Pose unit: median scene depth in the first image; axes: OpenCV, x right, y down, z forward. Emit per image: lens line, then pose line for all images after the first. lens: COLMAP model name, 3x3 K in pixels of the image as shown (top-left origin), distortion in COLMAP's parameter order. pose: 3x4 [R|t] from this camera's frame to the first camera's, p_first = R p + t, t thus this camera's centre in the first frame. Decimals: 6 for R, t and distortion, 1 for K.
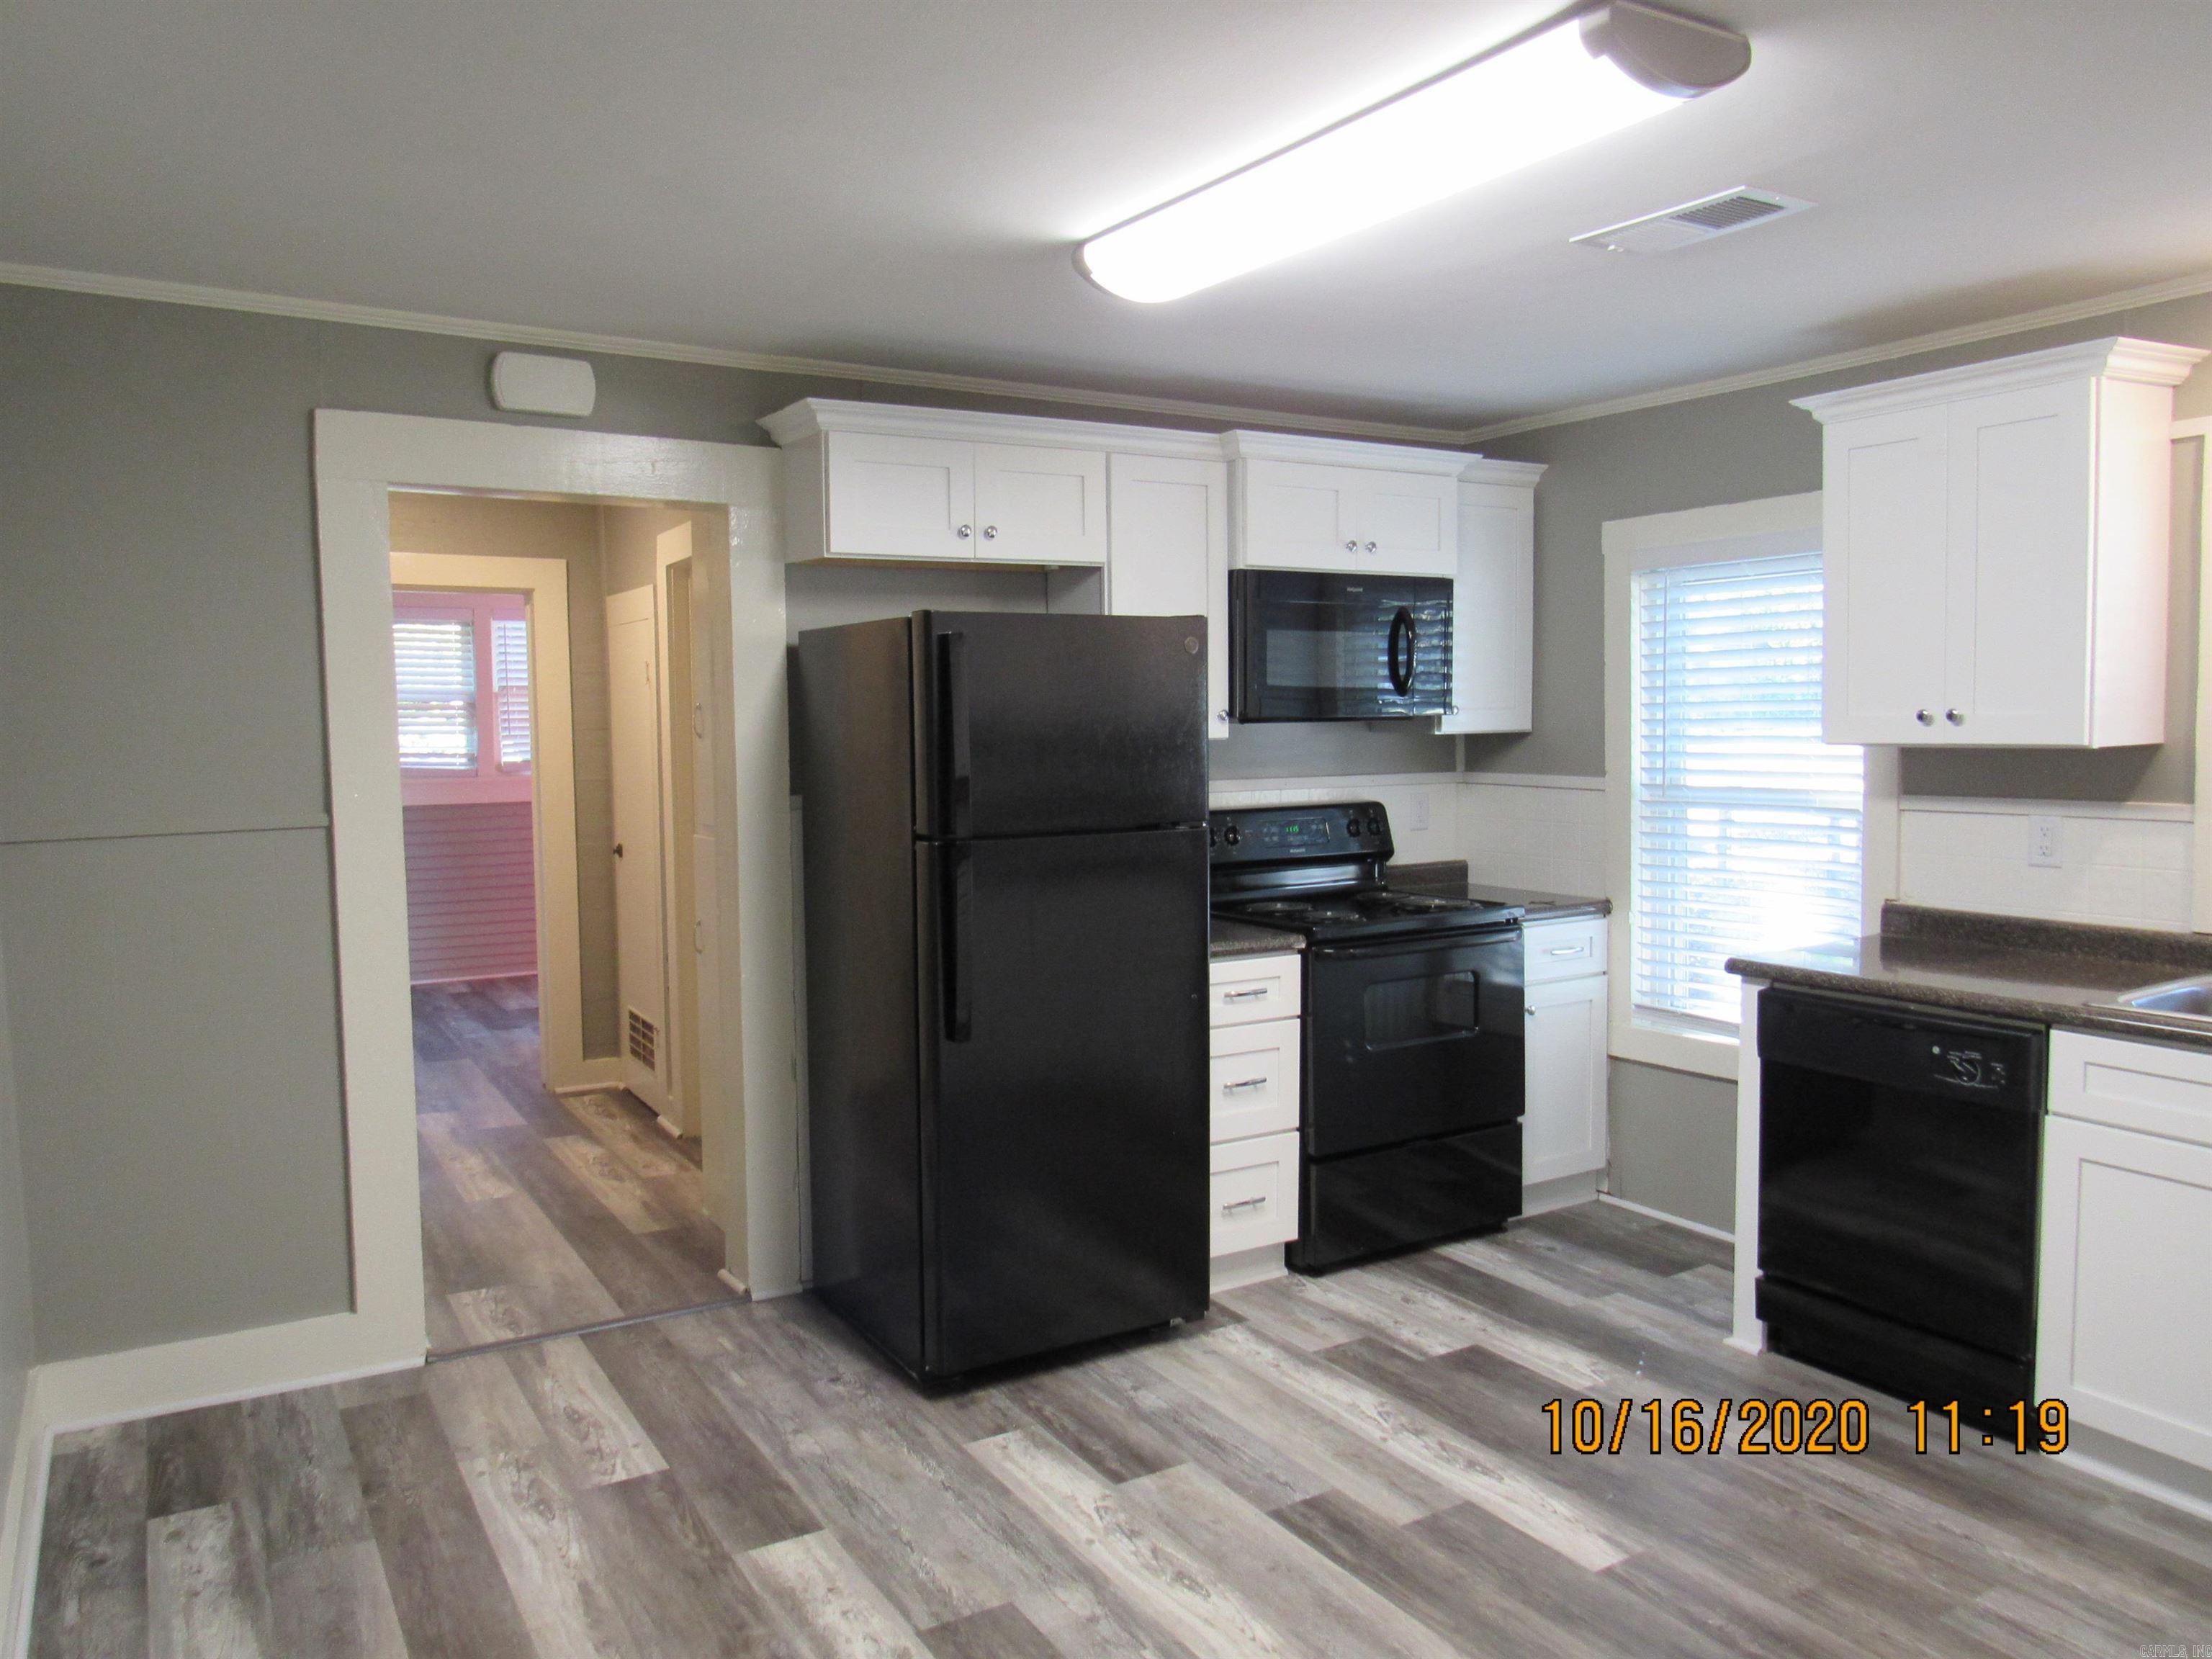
lens RADIAL K [[1600.3, 0, 1106.0], [0, 1600.3, 829.5], [0, 0, 1]] dist [-0.037489, 0.036800]
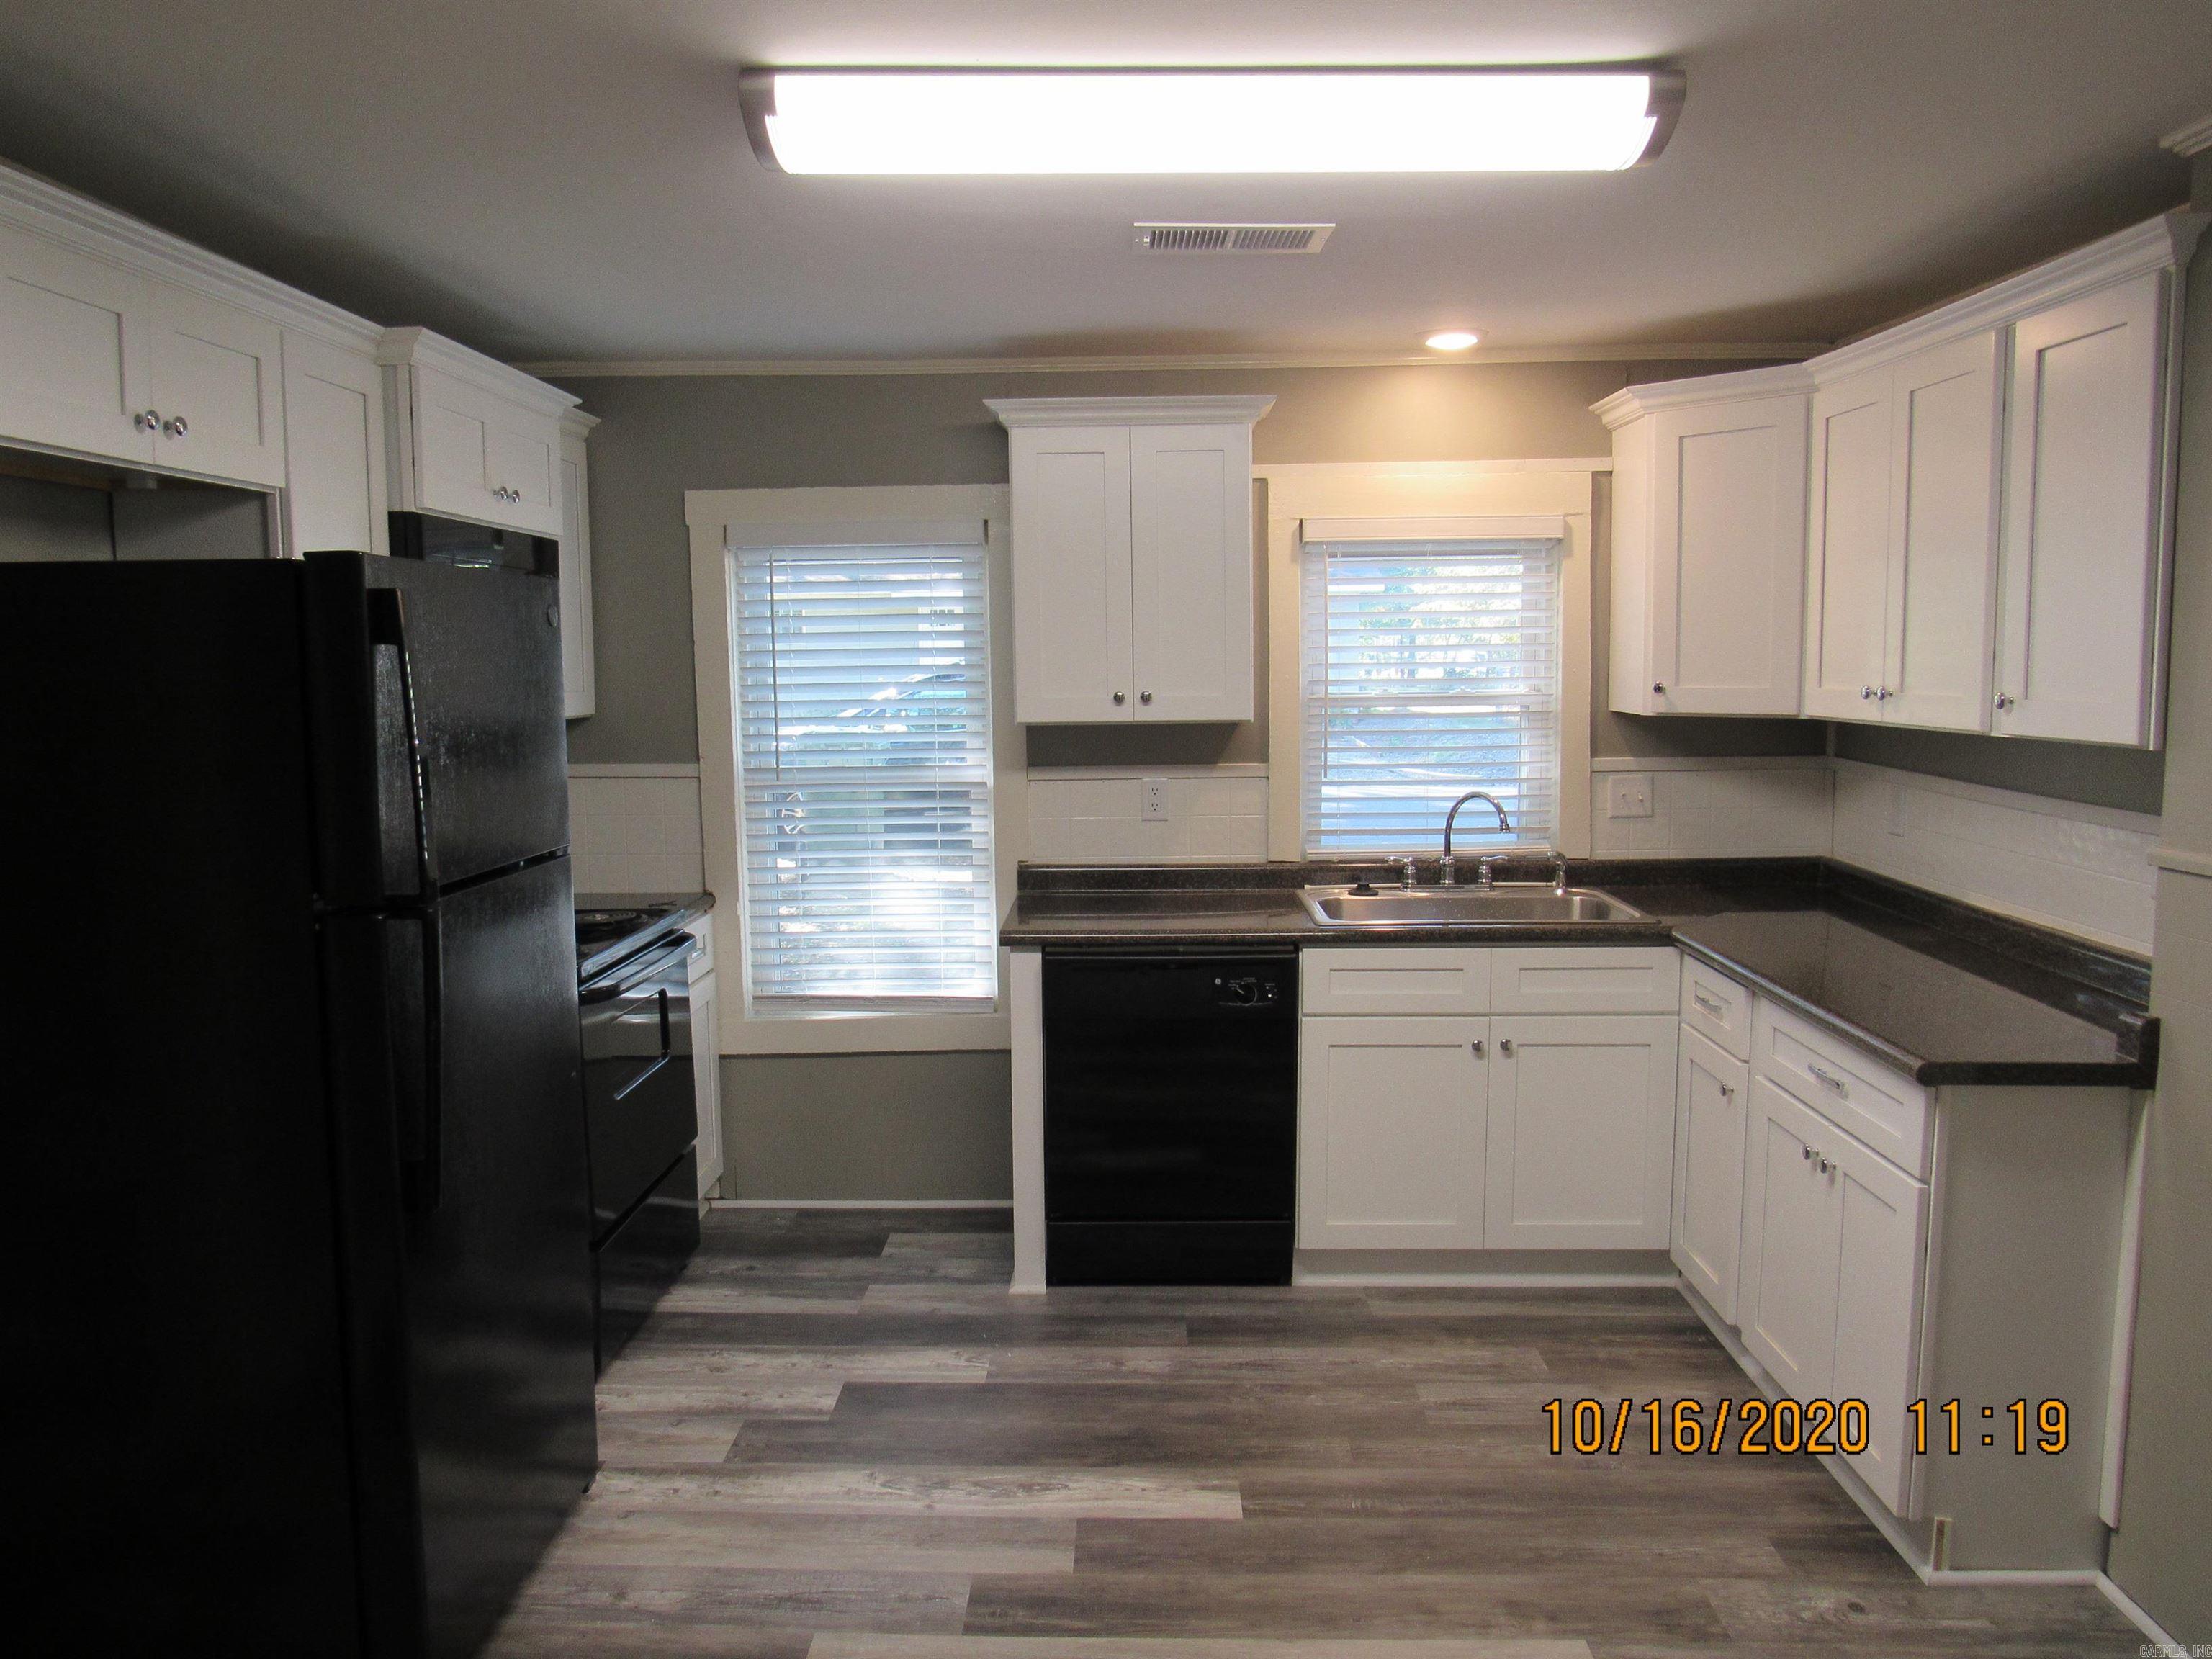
lens RADIAL K [[1581.5, 0, 1106.0], [0, 1581.5, 829.5], [0, 0, 1]] dist [-0.035802, 0.022199]
pose [[0.540448, -0.082295, 0.837343, -0.470993], [0.064321, 0.996334, 0.056406, -0.042999], [-0.838915, 0.023374, 0.543760, 0.405981]]
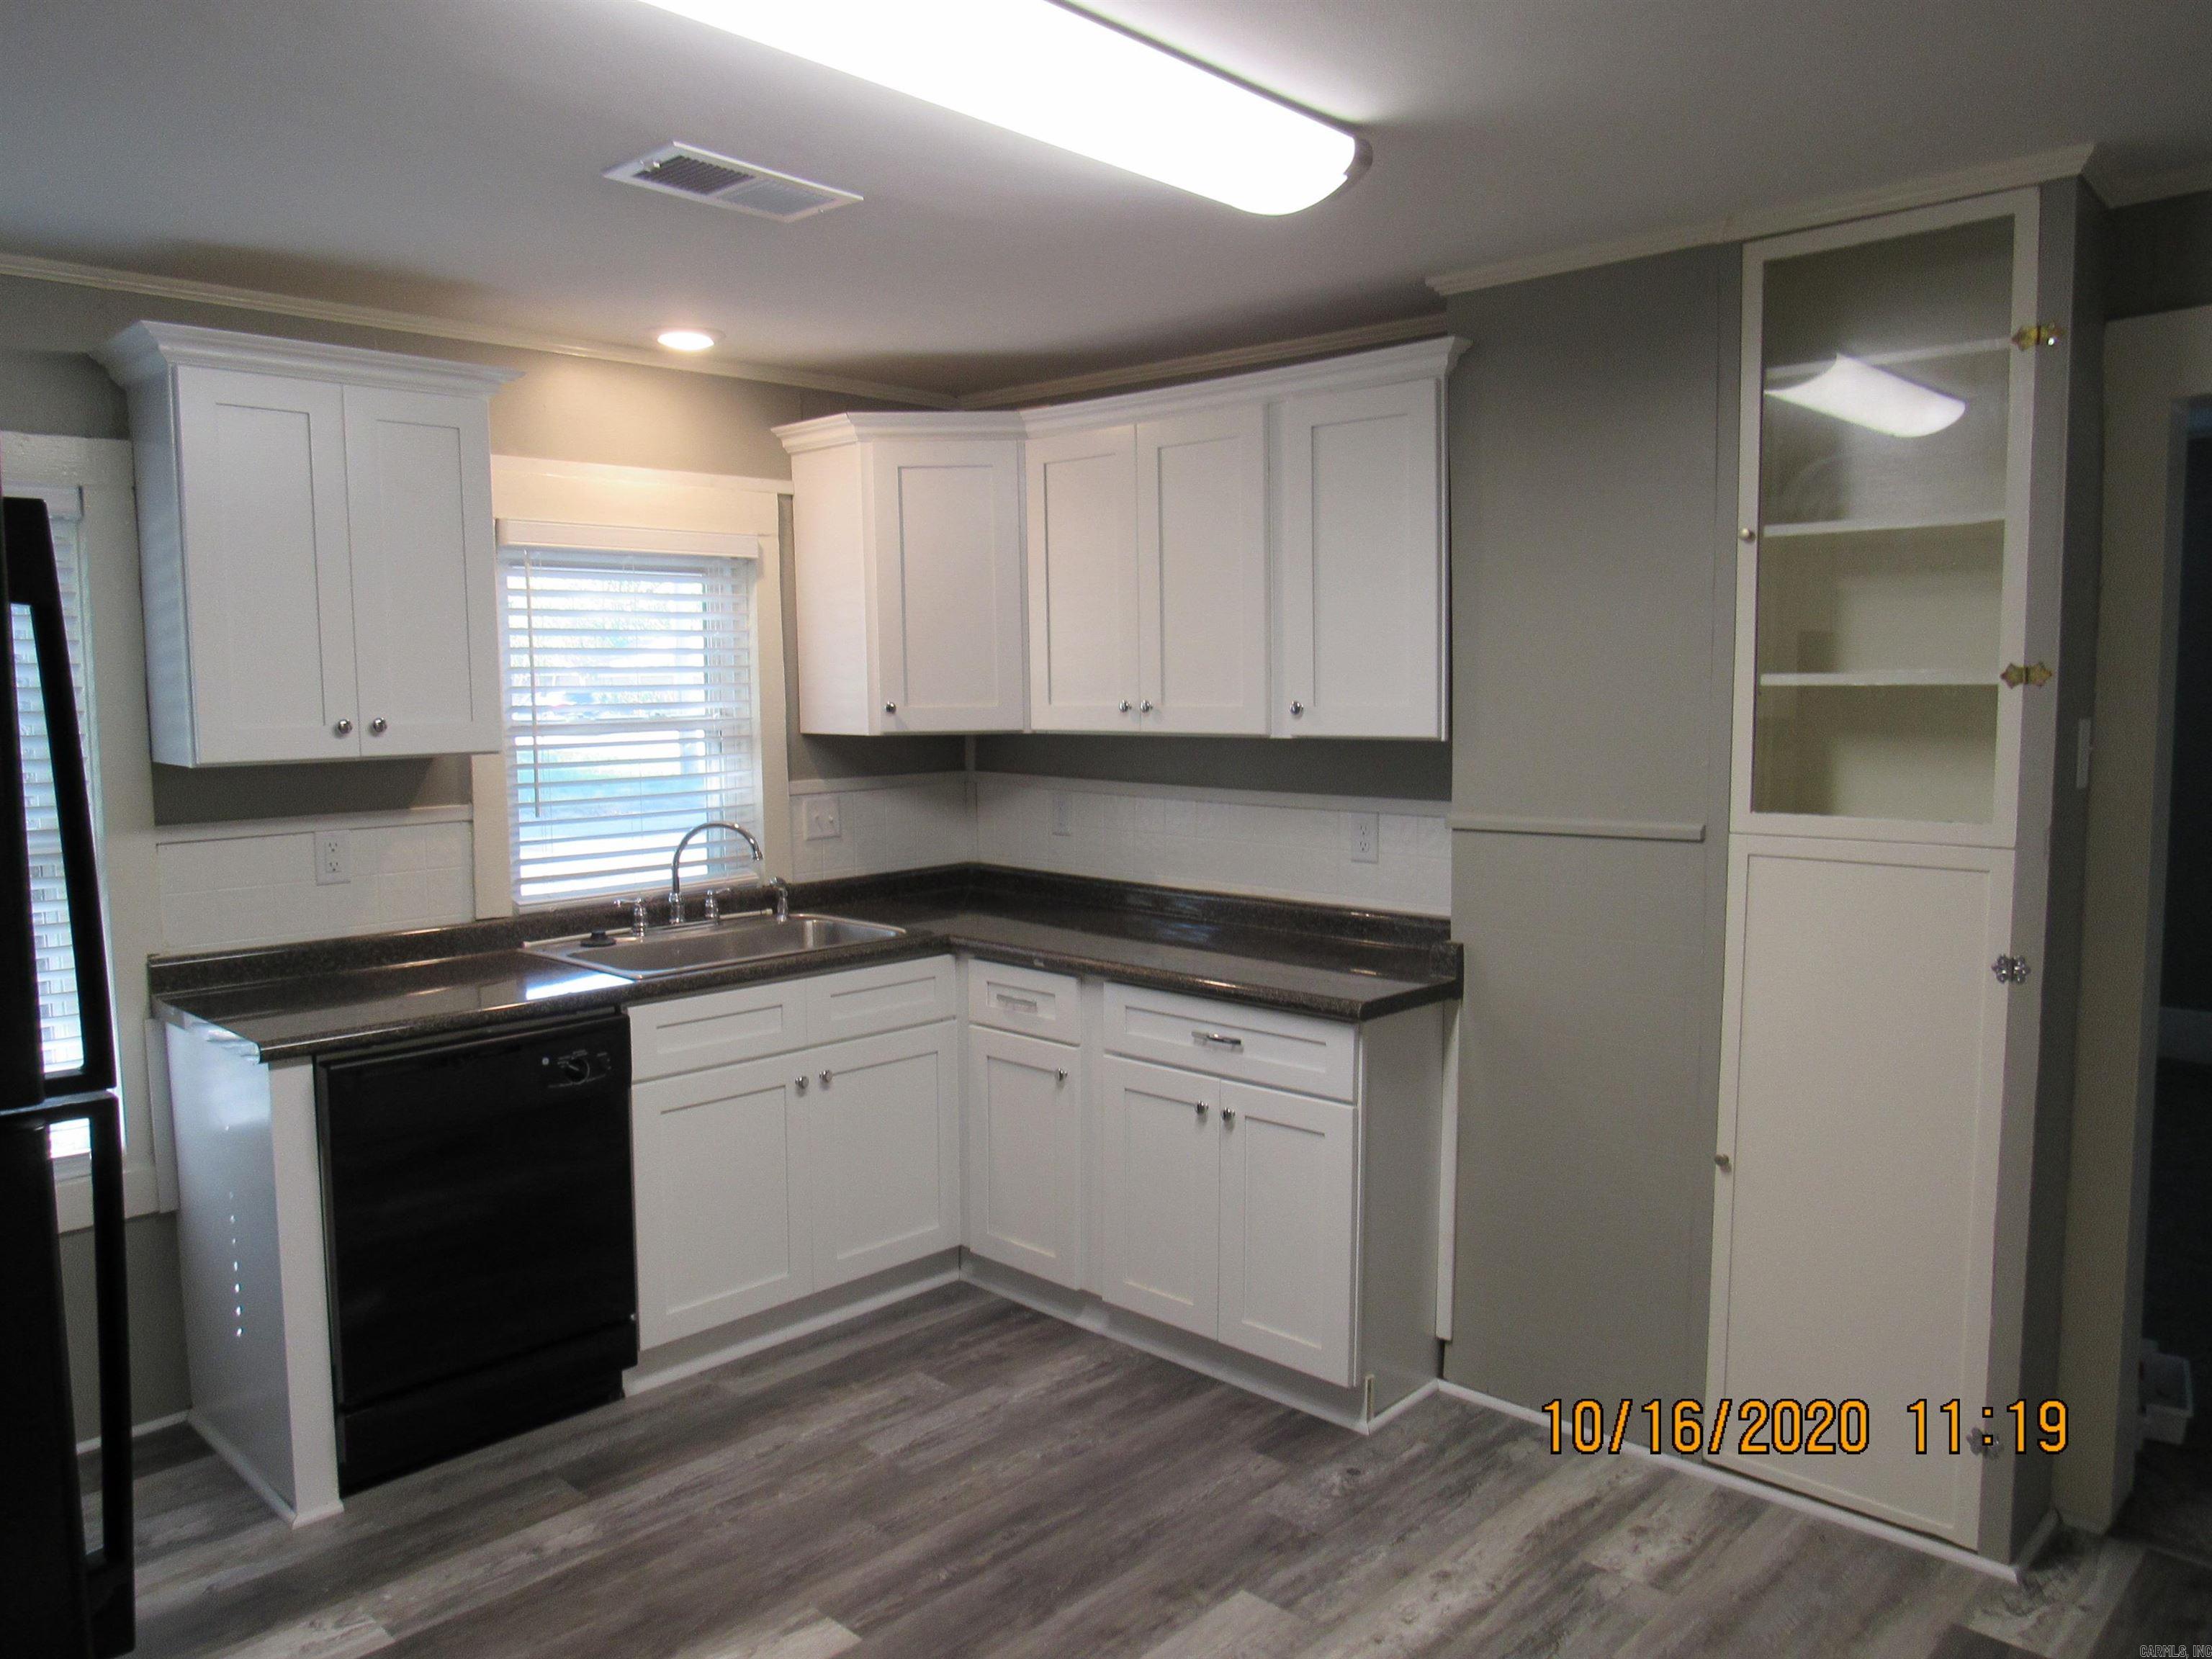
lens RADIAL K [[1561.4, 0, 1106.0], [0, 1561.4, 829.5], [0, 0, 1]] dist [-0.041302, 0.001932]
pose [[-0.262635, -0.069307, 0.962403, -0.461363], [0.085492, 0.991823, 0.094756, -0.062085], [-0.961100, 0.107164, -0.254562, 0.848626]]
